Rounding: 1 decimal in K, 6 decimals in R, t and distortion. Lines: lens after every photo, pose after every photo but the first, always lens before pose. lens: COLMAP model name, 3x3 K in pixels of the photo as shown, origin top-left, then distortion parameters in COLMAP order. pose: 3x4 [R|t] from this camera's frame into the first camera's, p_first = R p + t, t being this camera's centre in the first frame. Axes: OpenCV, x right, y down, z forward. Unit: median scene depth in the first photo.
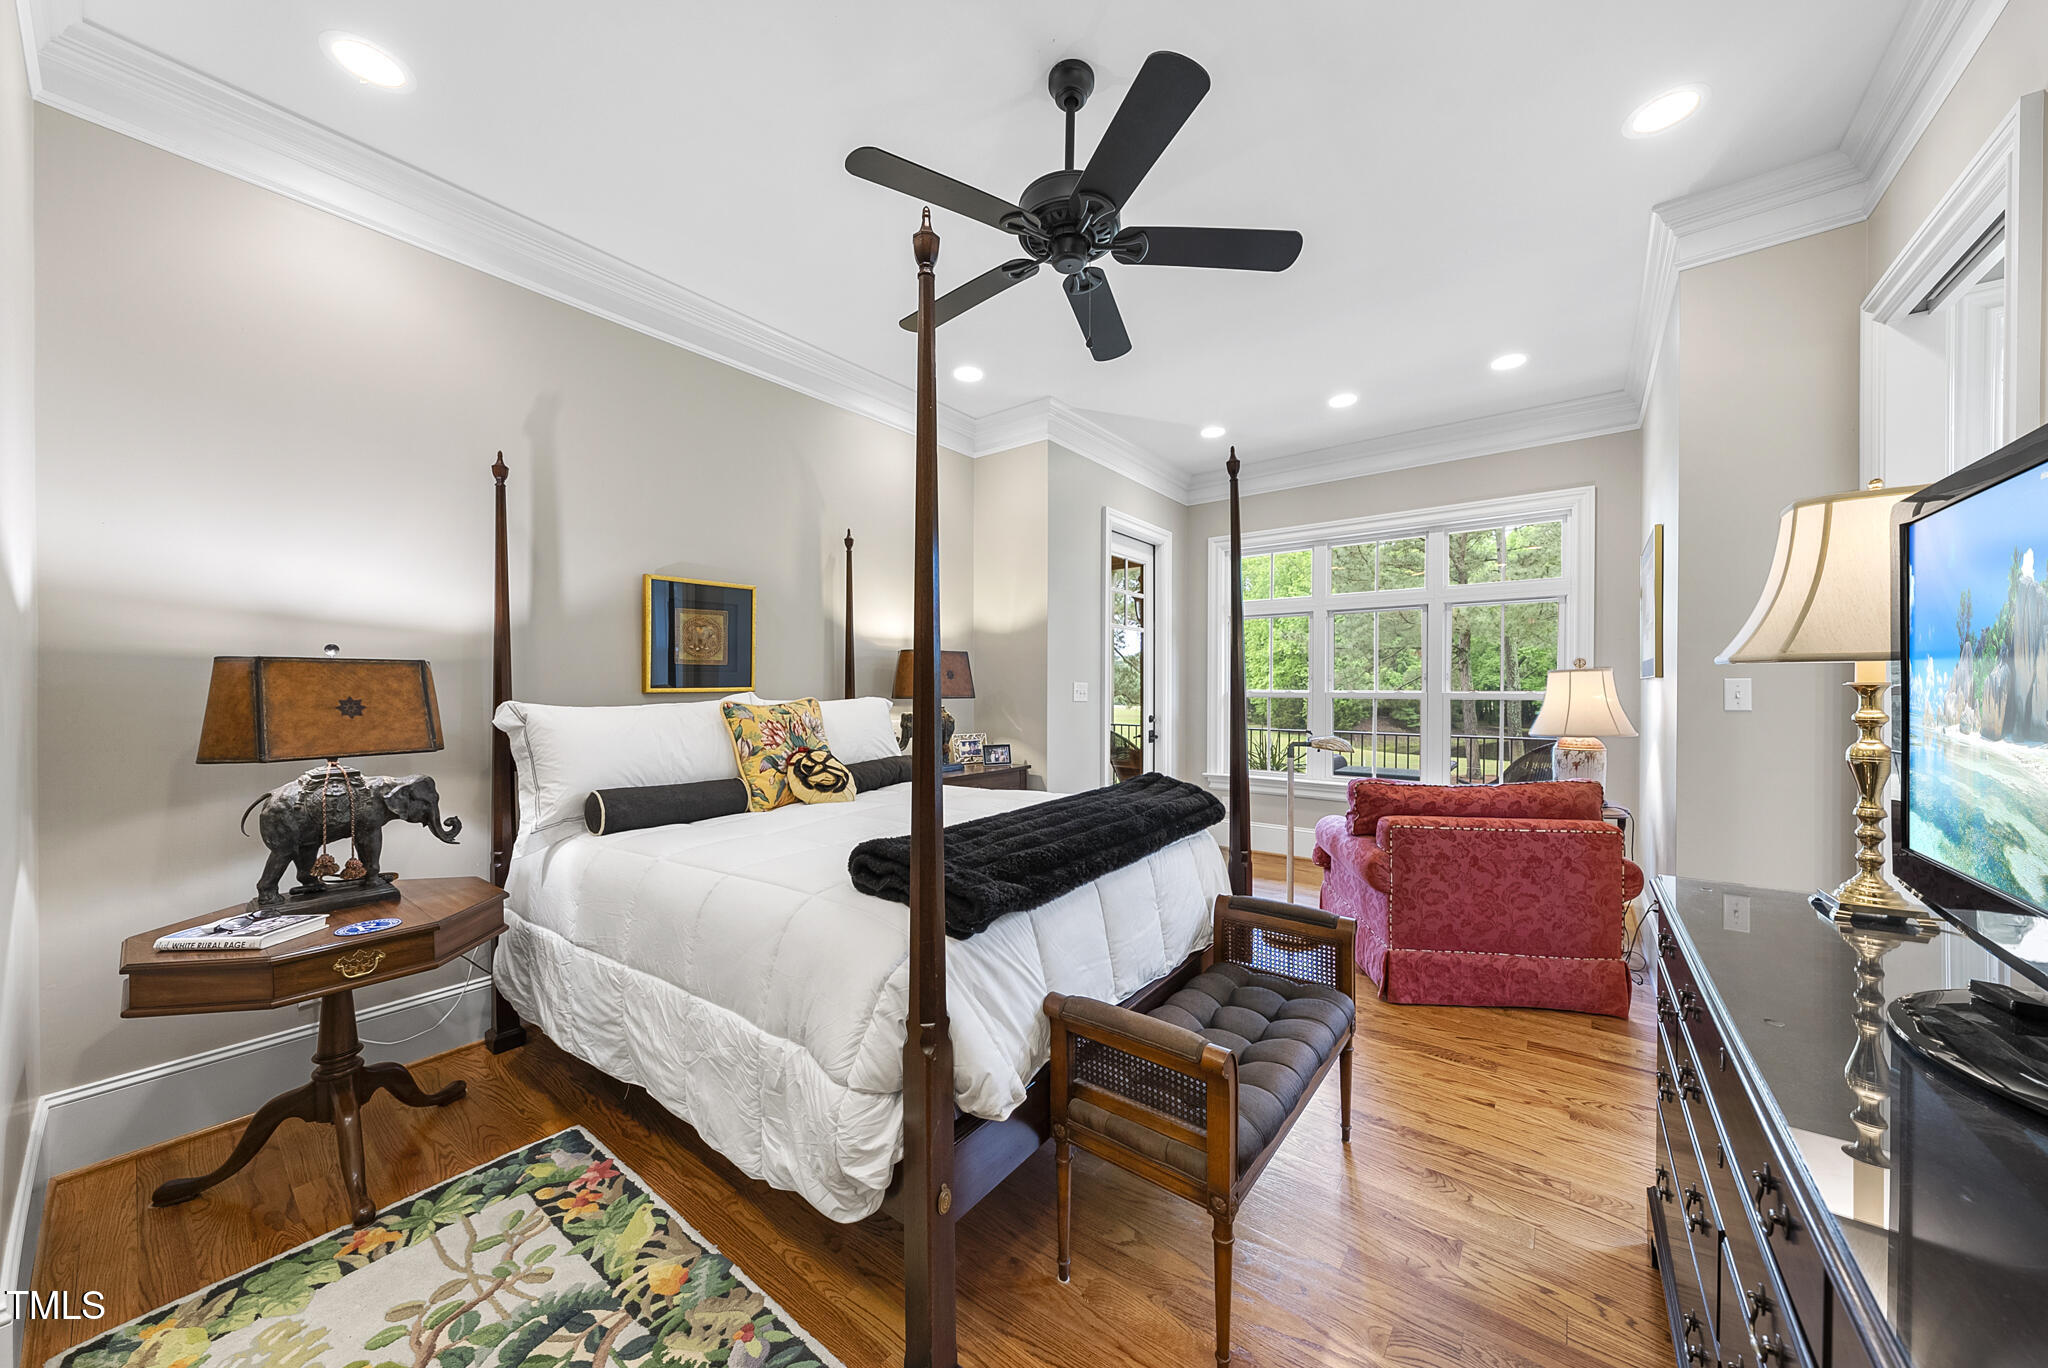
lens RADIAL K [[709.3, 0, 1106.4], [0, 709.3, 688.3], [0, 0, 1]] dist [-0.000989, 0.000250]
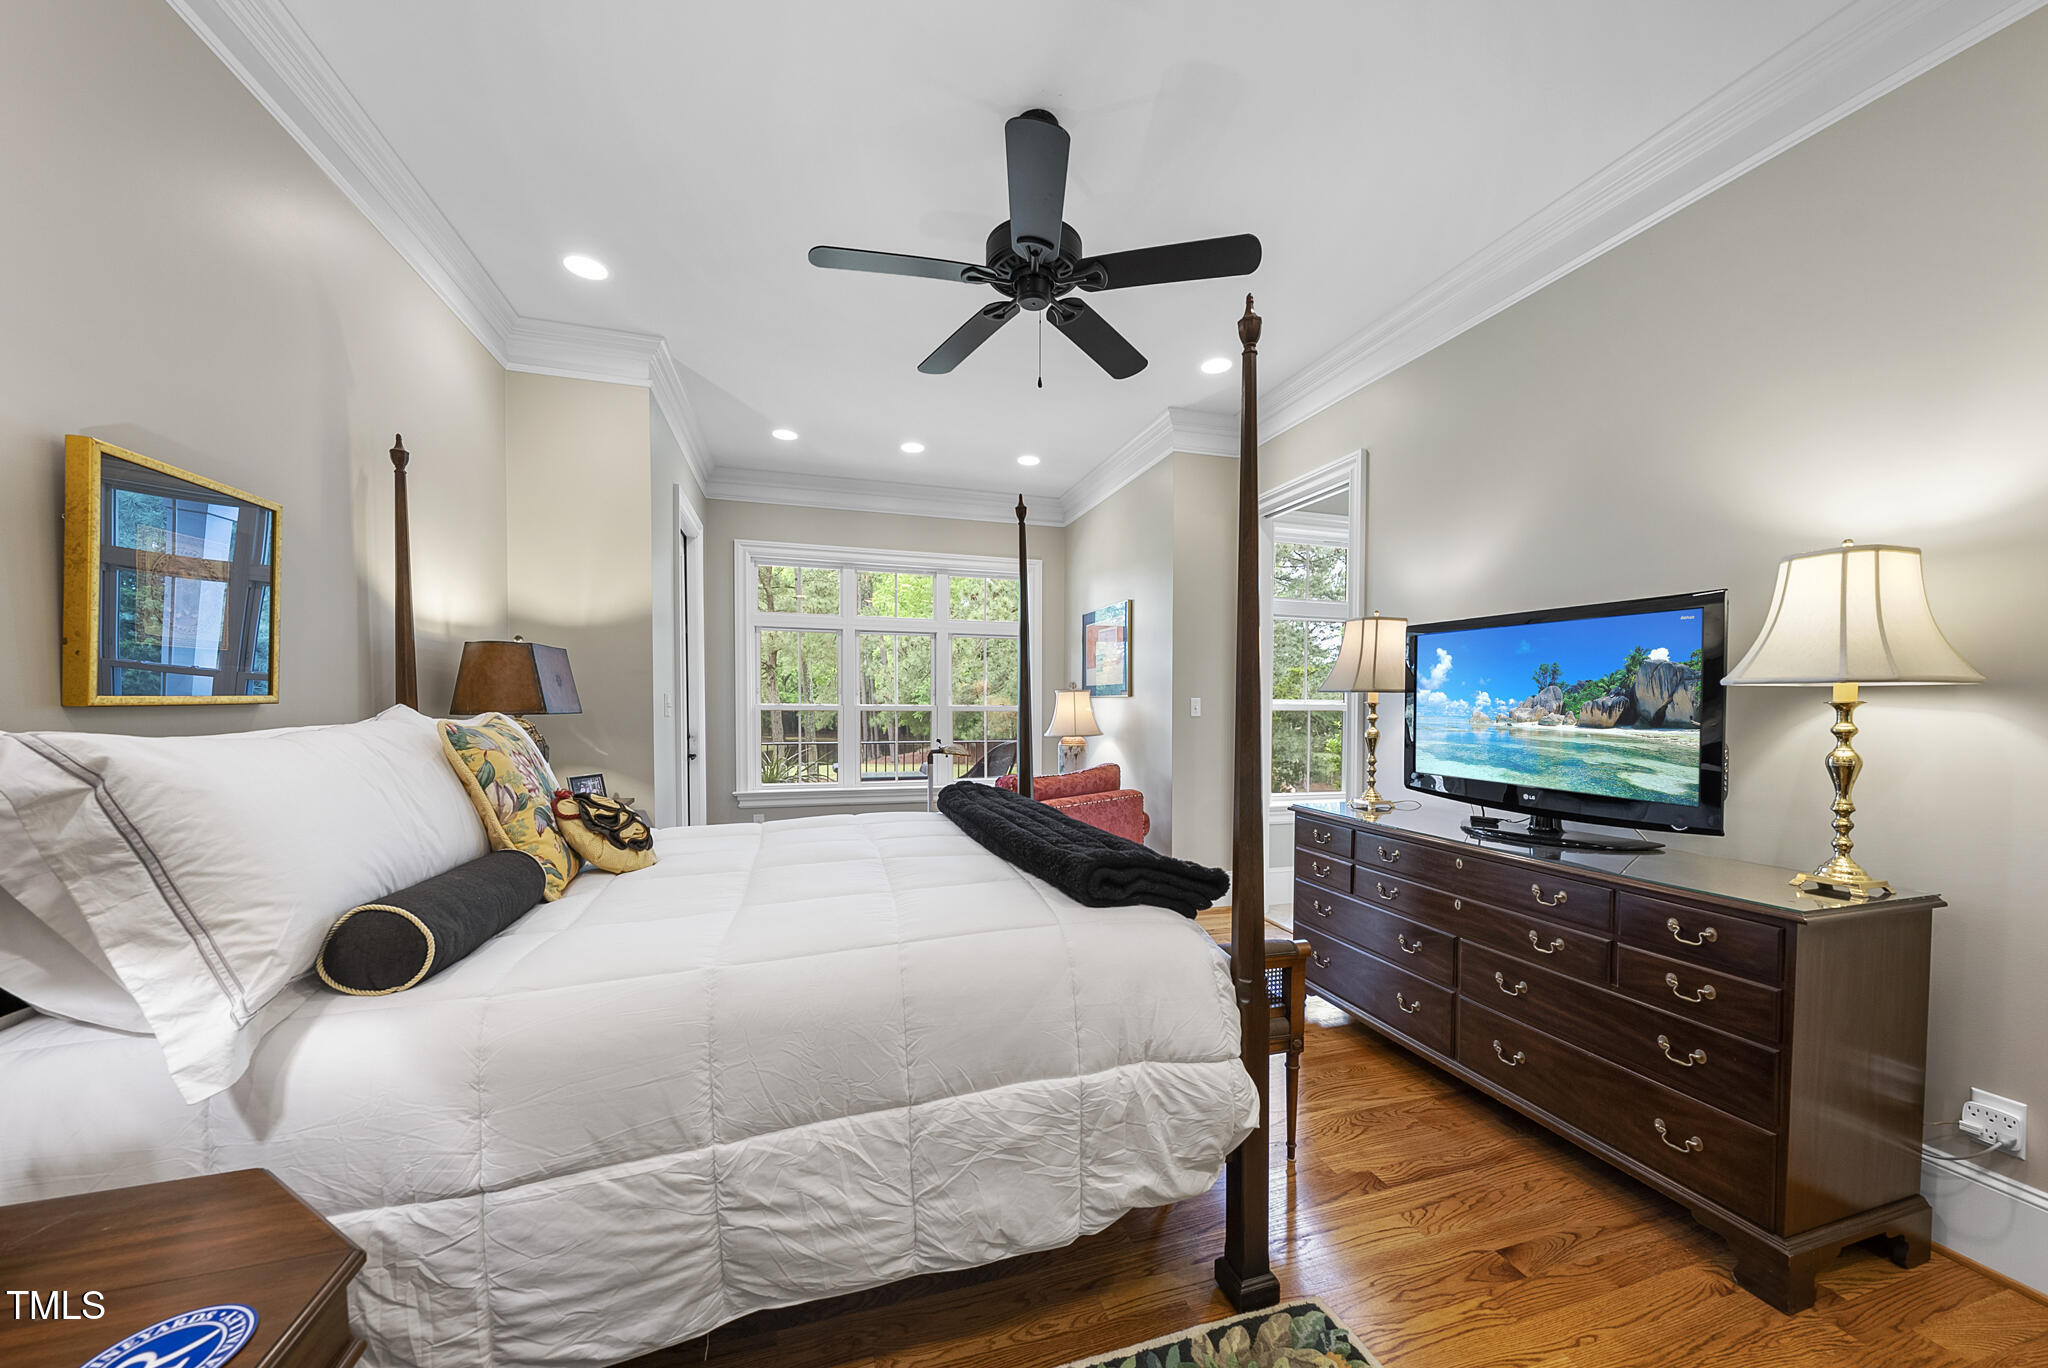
lens RADIAL K [[709.3, 0, 983.8], [0, 709.3, 712.7], [0, 0, 1]] dist [-0.000989, 0.000250]
pose [[0.607236, -0.008003, 0.794481, -0.596394], [-0.007039, 0.999856, 0.015452, -0.000338], [-0.794491, -0.014975, 0.607092, 0.255194]]
